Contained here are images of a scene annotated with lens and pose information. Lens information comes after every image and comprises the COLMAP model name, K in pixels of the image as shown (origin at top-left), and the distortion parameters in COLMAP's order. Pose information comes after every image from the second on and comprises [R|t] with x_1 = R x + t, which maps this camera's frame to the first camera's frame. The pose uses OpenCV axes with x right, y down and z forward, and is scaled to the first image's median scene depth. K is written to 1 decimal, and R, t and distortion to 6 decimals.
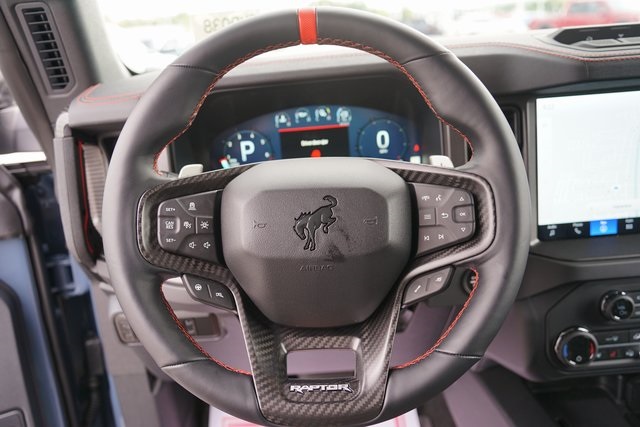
lens RADIAL K [[524.8, 0, 320.0], [0, 524.8, 213.5], [0, 0, 1]] dist [-0.010775, -0.008044]
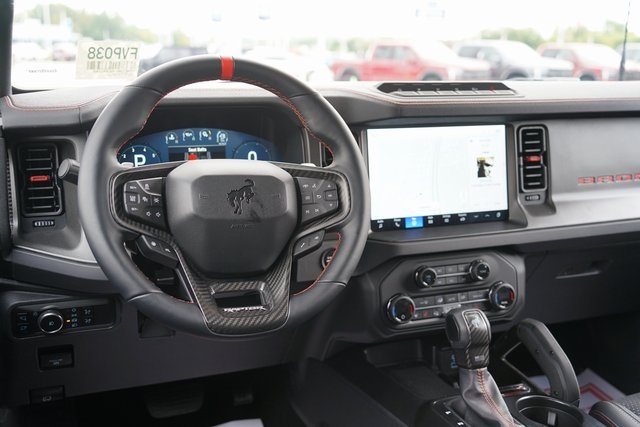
lens RADIAL K [[709.2, 0, 320.0], [0, 709.2, 213.5], [0, 0, 1]] dist [0.164255, -0.002564]
pose [[0.937639, 0.012630, 0.347380, -0.461417], [0.032554, 0.991757, -0.123927, 0.299050], [-0.346082, 0.127507, 0.929499, -0.889567]]
